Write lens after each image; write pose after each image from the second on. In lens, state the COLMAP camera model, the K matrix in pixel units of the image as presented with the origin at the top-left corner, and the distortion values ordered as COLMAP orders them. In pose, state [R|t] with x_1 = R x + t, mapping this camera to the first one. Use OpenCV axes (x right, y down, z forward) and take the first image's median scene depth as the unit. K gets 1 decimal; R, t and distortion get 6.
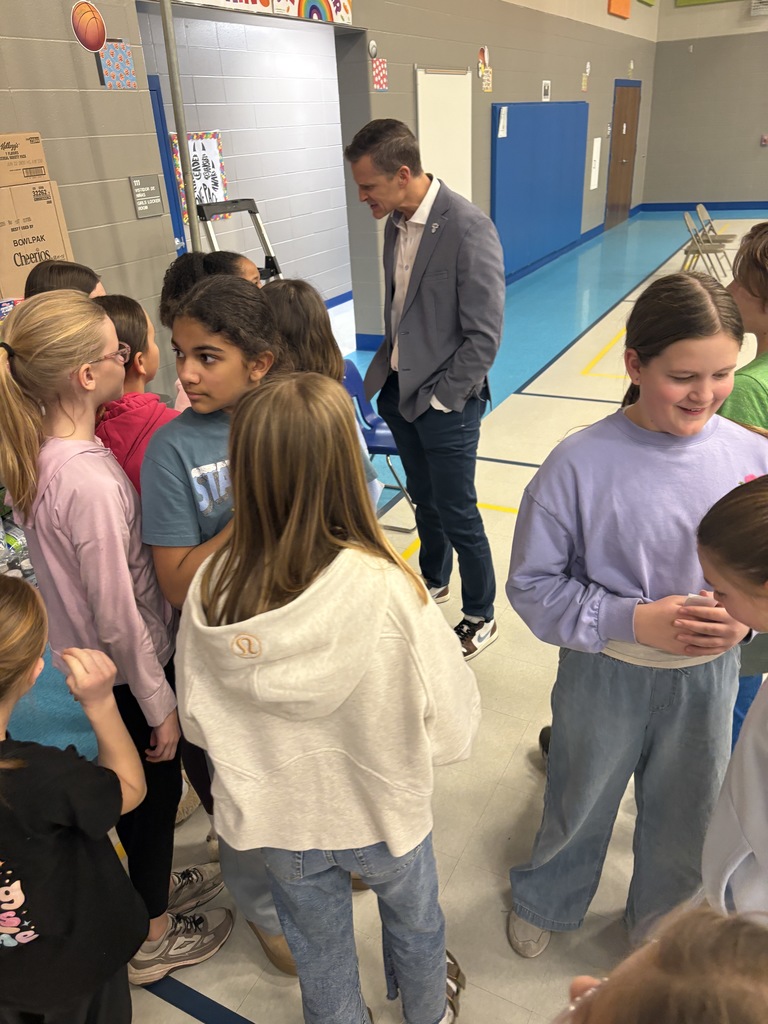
lens RADIAL K [[788.1, 0, 384.4], [0, 788.1, 517.4], [0, 0, 1]] dist [0.025181, -0.039395]
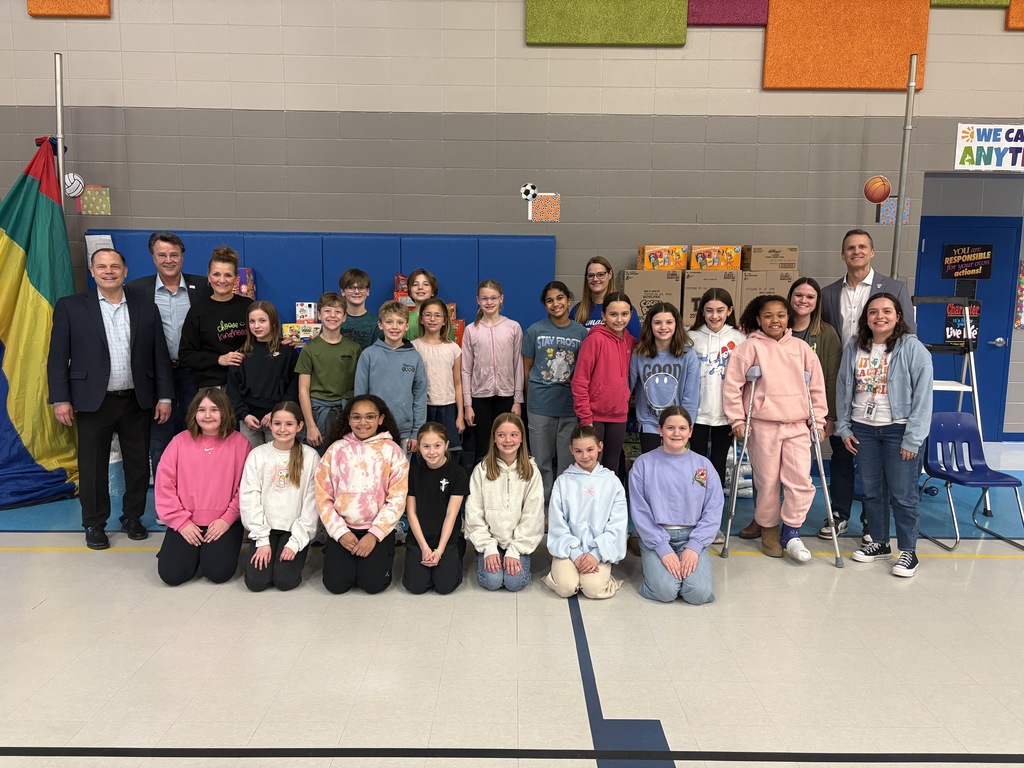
lens RADIAL K [[766.8, 0, 527.8], [0, 766.8, 388.6], [0, 0, 1]] dist [0.010067, -0.008317]
pose [[0.465325, 0.176702, -0.867323, 0.421629], [-0.421928, 0.905663, -0.041854, 0.069693], [0.778106, 0.385424, 0.495983, -0.109486]]
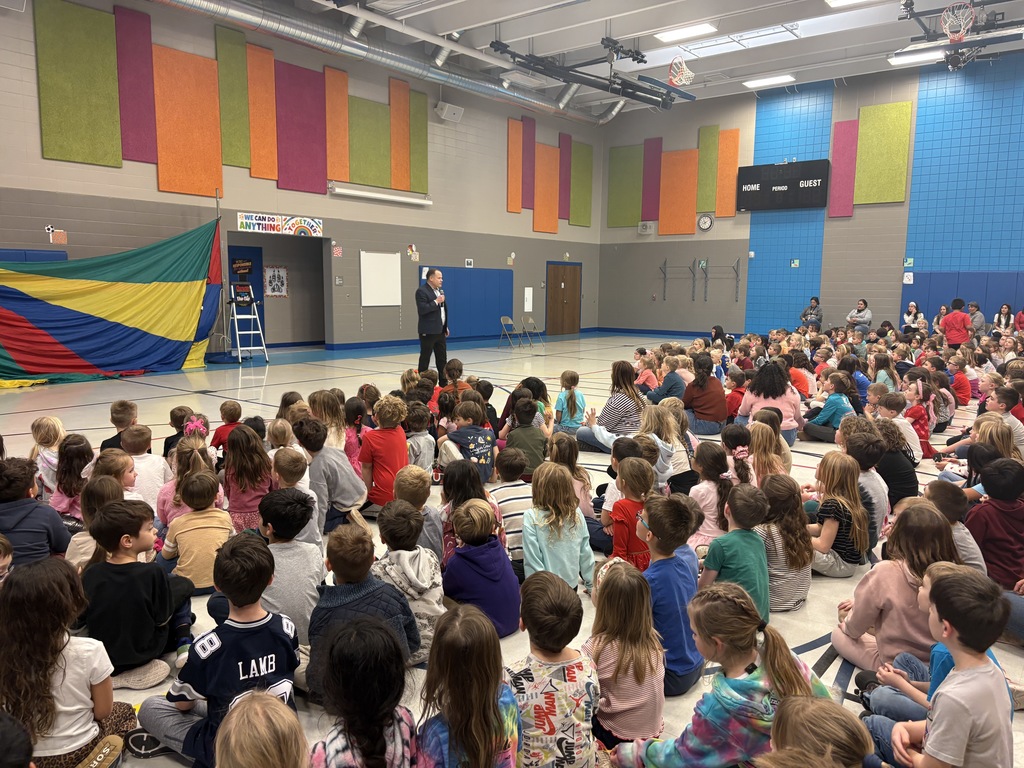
lens RADIAL K [[766.8, 0, 527.8], [0, 766.8, 388.6], [0, 0, 1]] dist [0.010067, -0.008317]
pose [[0.982102, 0.089397, -0.165783, 1.066518], [-0.137642, 0.941470, -0.307717, 0.592869], [0.128571, 0.325028, 0.936924, -1.207478]]
